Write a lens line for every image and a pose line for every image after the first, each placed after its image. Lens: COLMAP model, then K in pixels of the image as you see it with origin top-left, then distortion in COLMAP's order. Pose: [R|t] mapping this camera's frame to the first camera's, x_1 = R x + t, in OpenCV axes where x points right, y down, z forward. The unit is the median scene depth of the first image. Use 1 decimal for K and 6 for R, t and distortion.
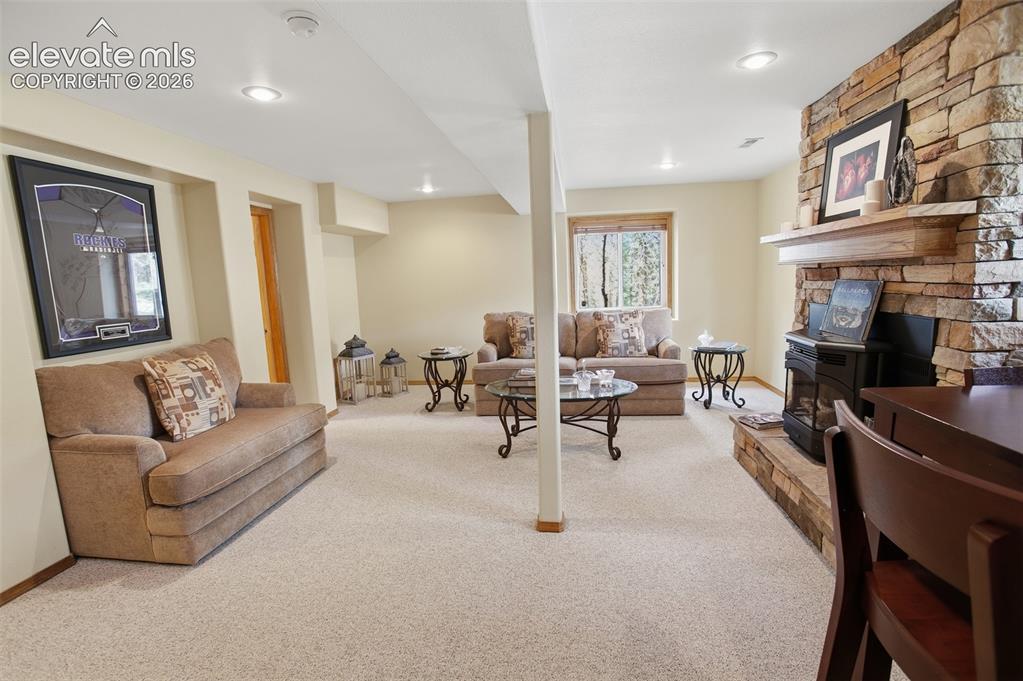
lens RADIAL K [[469.7, 0, 514.3], [0, 469.7, 345.5], [0, 0, 1]] dist [-0.074638, 0.028320]
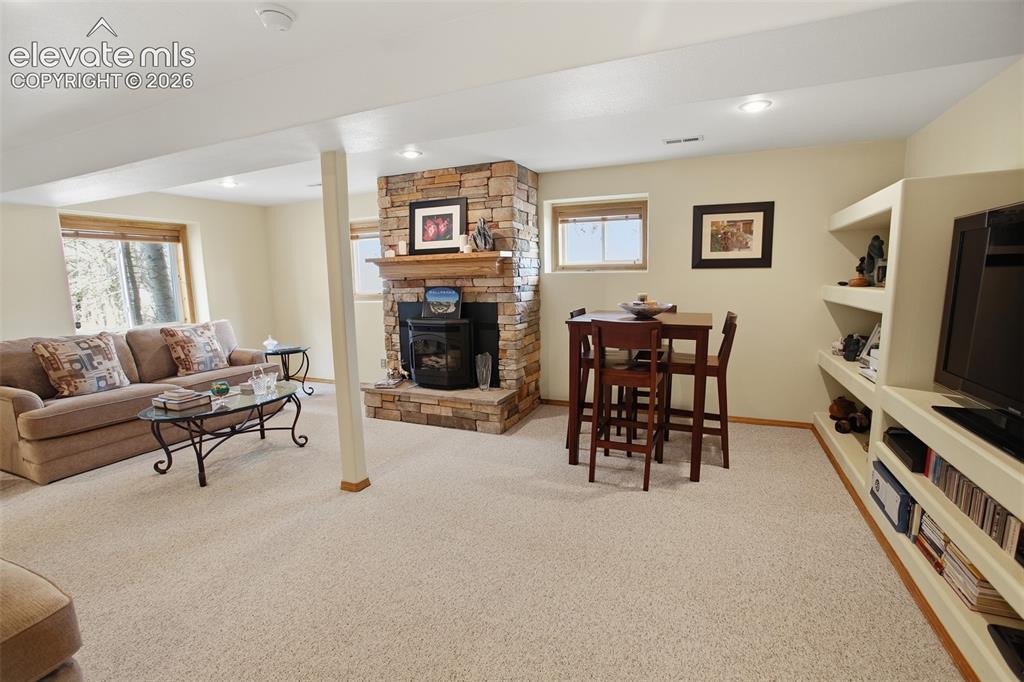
lens RADIAL K [[470.1, 0, 514.8], [0, 470.1, 346.0], [0, 0, 1]] dist [-0.074638, 0.028320]
pose [[0.272383, -0.107211, 0.956197, -0.984976], [0.146830, 0.986765, 0.068812, 0.003041], [-0.950920, 0.121656, 0.284520, 0.230289]]
